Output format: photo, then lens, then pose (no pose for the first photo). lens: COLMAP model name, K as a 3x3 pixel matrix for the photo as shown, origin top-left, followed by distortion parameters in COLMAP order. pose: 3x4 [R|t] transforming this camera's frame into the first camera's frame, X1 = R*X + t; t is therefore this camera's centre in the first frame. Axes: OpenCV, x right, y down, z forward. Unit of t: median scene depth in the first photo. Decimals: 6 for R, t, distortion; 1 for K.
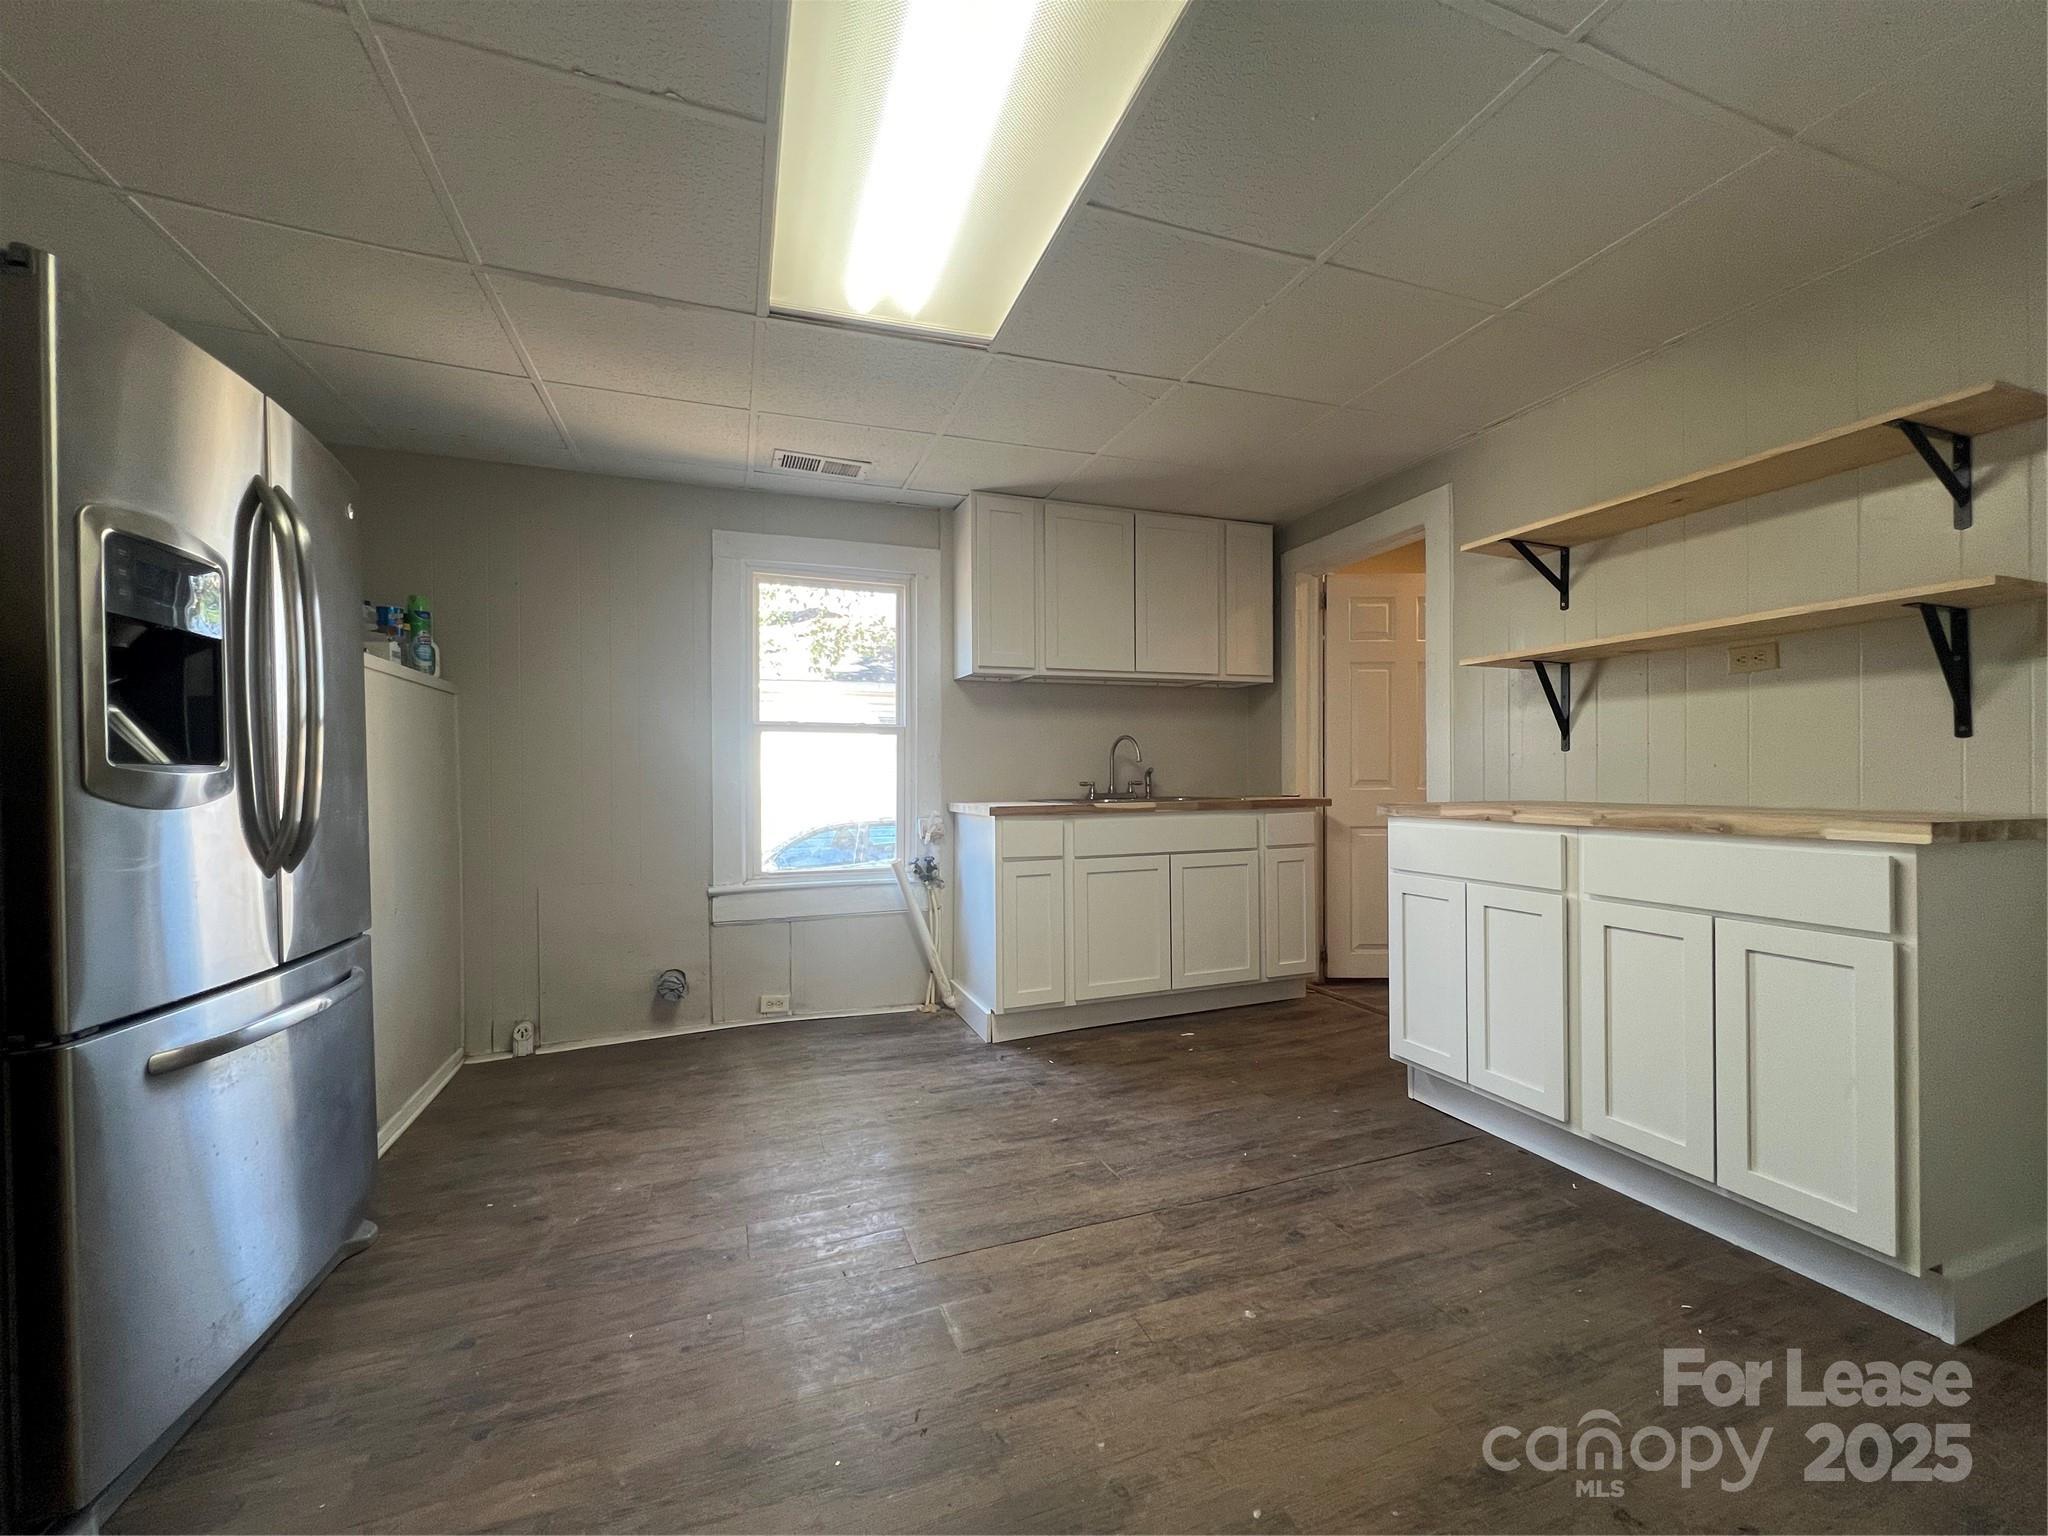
lens RADIAL K [[819.2, 0, 1020.0], [0, 819.2, 760.6], [0, 0, 1]] dist [-0.000370, -0.000003]
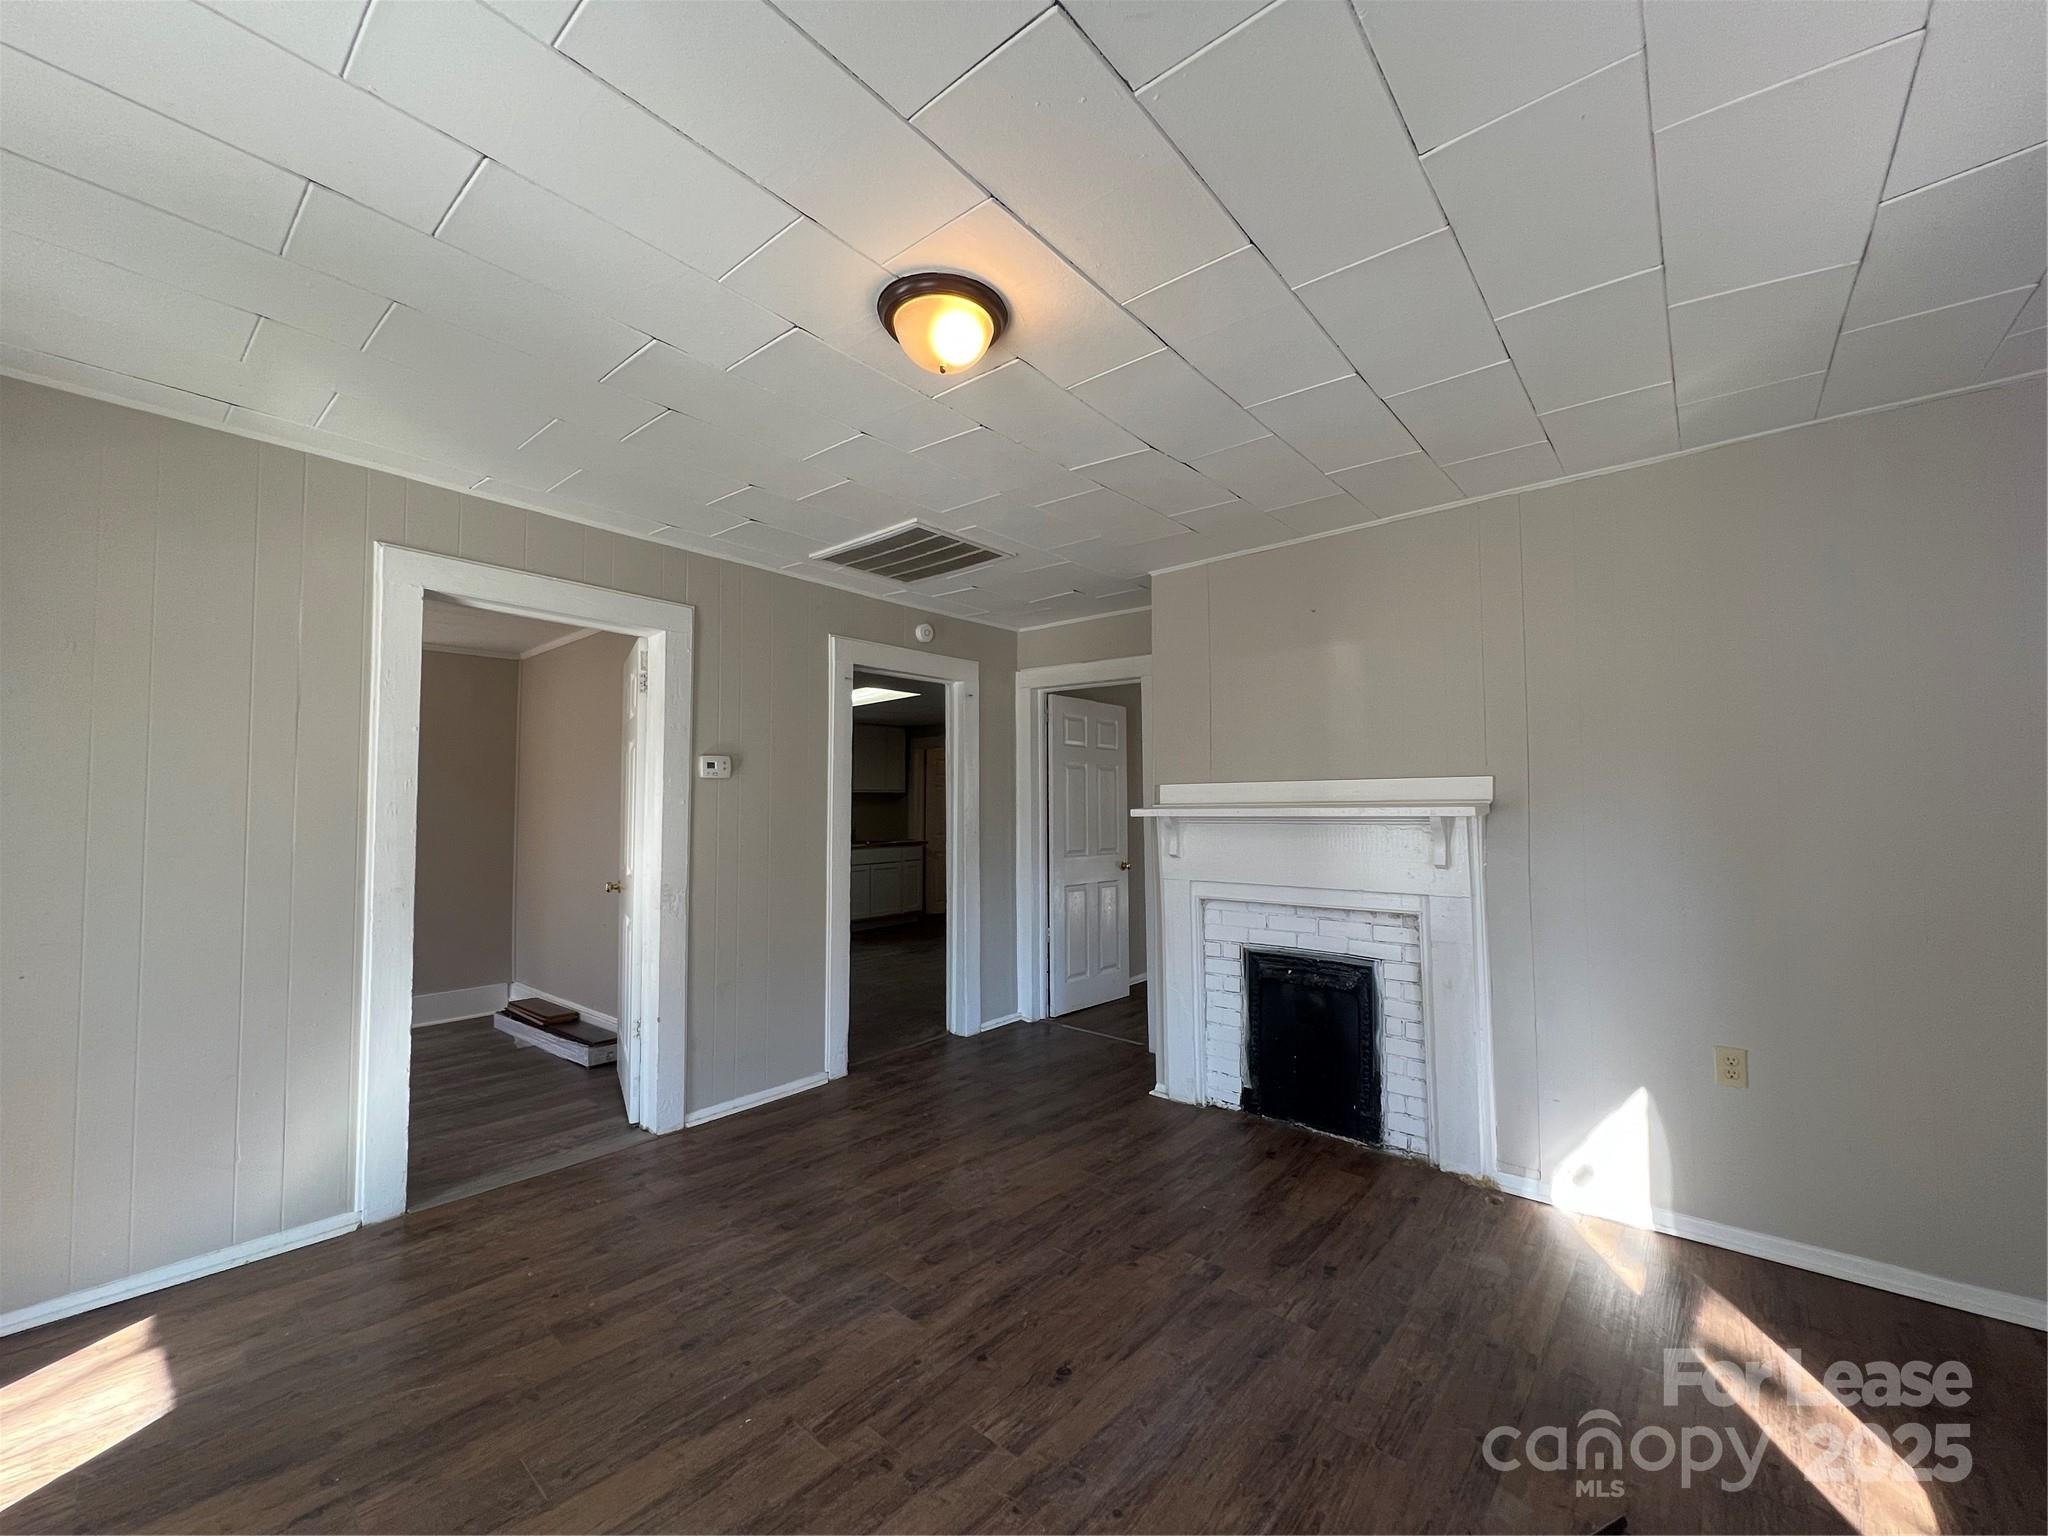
lens RADIAL K [[819.2, 0, 1027.3], [0, 819.2, 765.3], [0, 0, 1]] dist [-0.000370, -0.000003]
pose [[0.873385, 0.033464, 0.485880, -0.570197], [-0.002154, 0.997892, -0.064855, -0.023986], [-0.487026, 0.055597, 0.871616, -1.324280]]
